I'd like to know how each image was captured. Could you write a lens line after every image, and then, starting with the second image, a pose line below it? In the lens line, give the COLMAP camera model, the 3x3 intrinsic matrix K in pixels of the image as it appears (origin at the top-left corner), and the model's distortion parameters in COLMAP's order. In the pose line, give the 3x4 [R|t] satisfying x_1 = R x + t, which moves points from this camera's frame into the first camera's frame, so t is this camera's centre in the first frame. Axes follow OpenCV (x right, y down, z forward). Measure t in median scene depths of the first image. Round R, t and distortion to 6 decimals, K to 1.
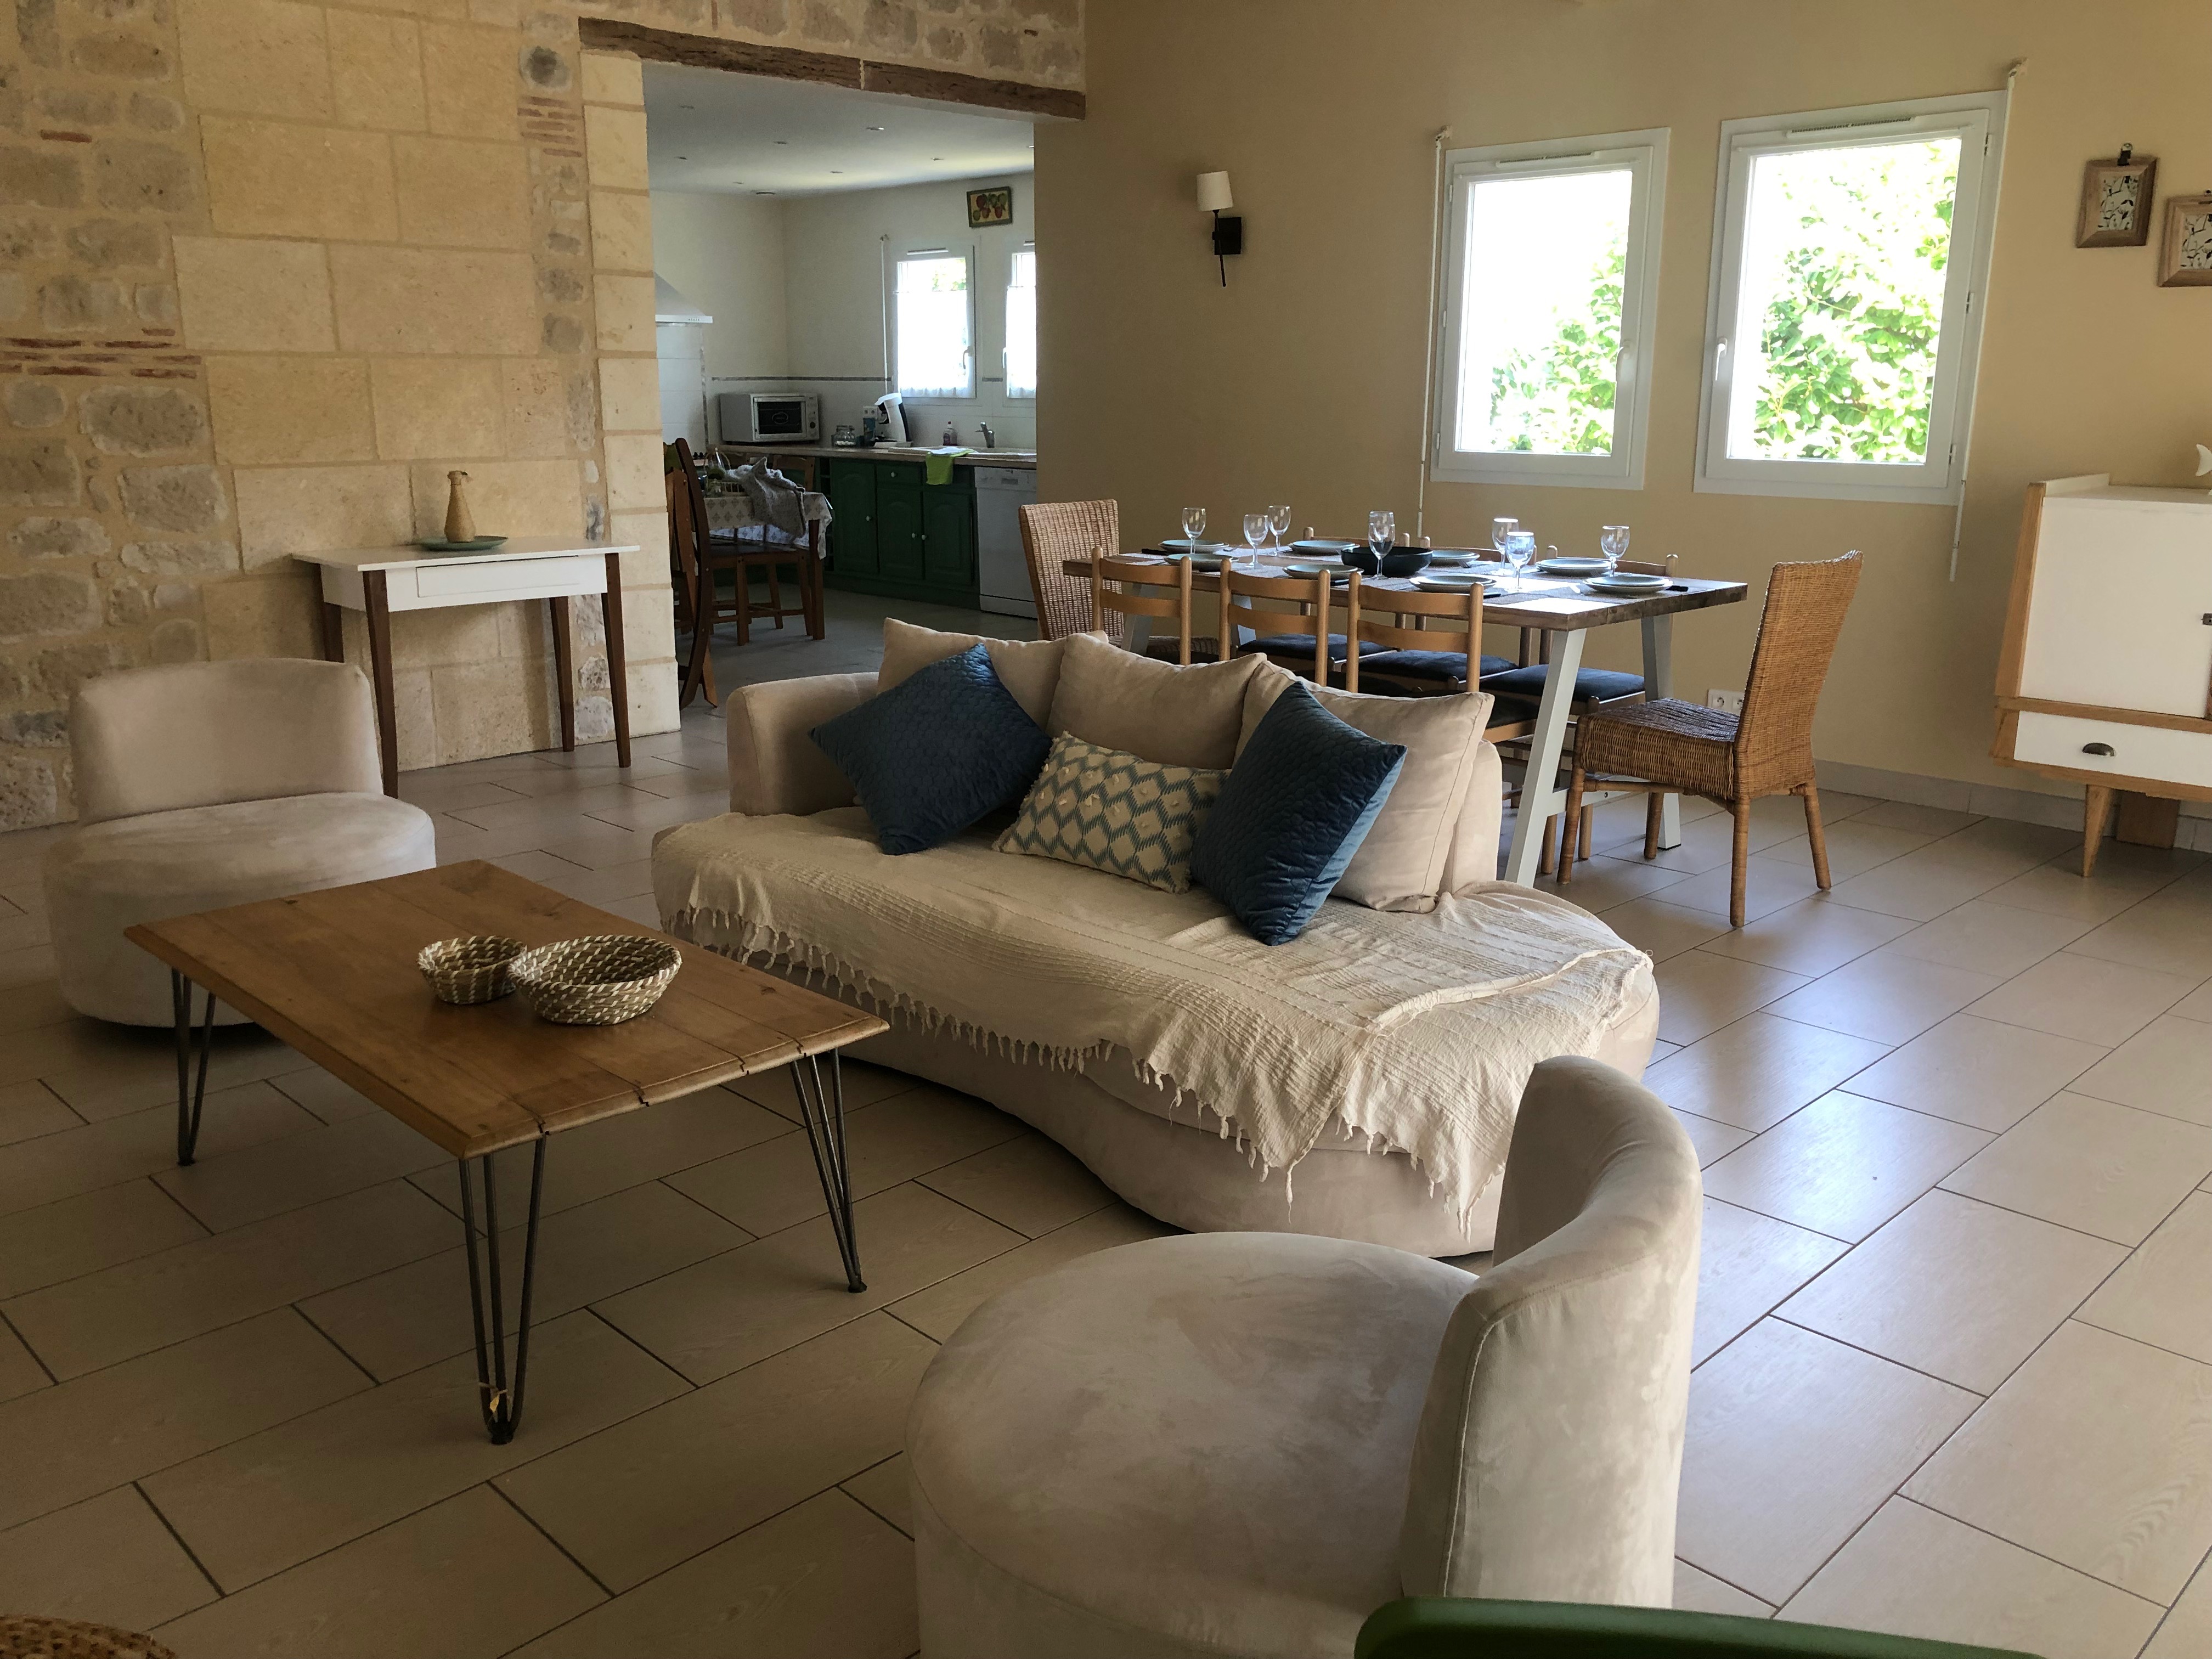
lens RADIAL K [[1816.5, 0, 1116.1], [0, 1816.5, 819.8], [0, 0, 1]] dist [0.007739, 0.014635]
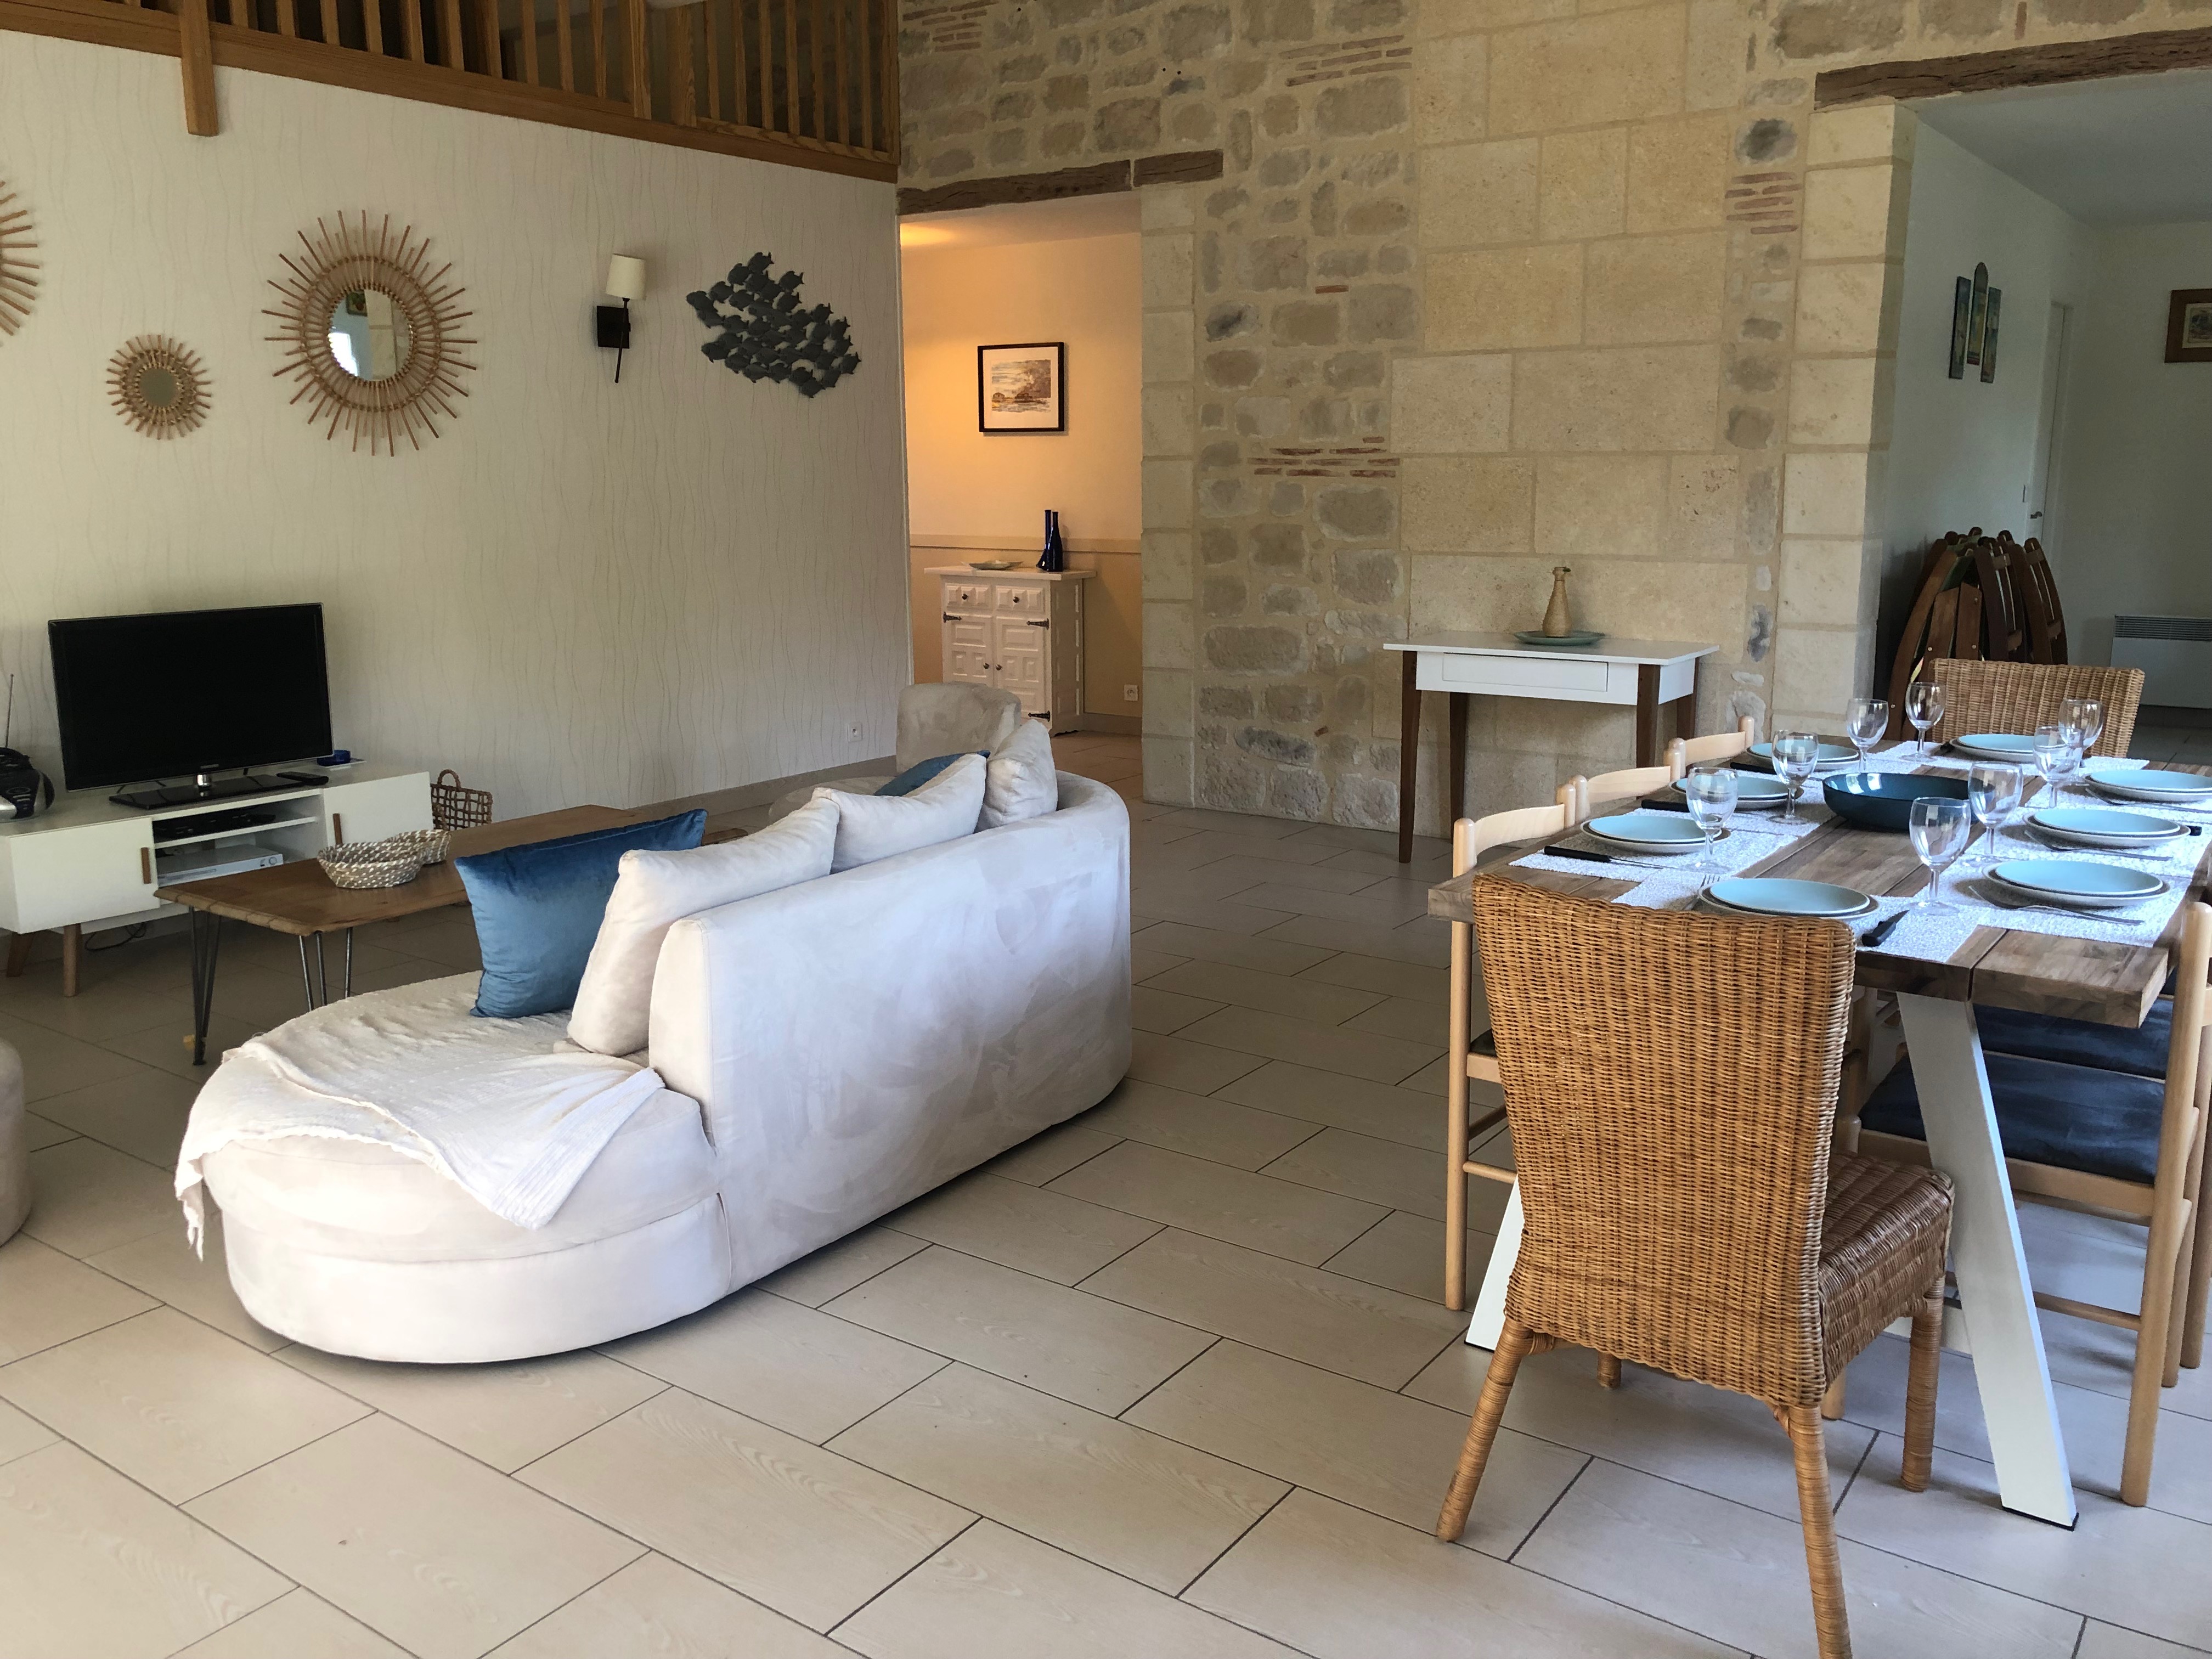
lens RADIAL K [[1816.5, 0, 1112.4], [0, 1816.5, 837.8], [0, 0, 1]] dist [0.007739, 0.014635]
pose [[0.170767, 0.189186, -0.966978, 0.611599], [-0.232693, 0.961377, 0.146997, -0.138975], [0.957441, 0.199907, 0.208194, 0.588014]]
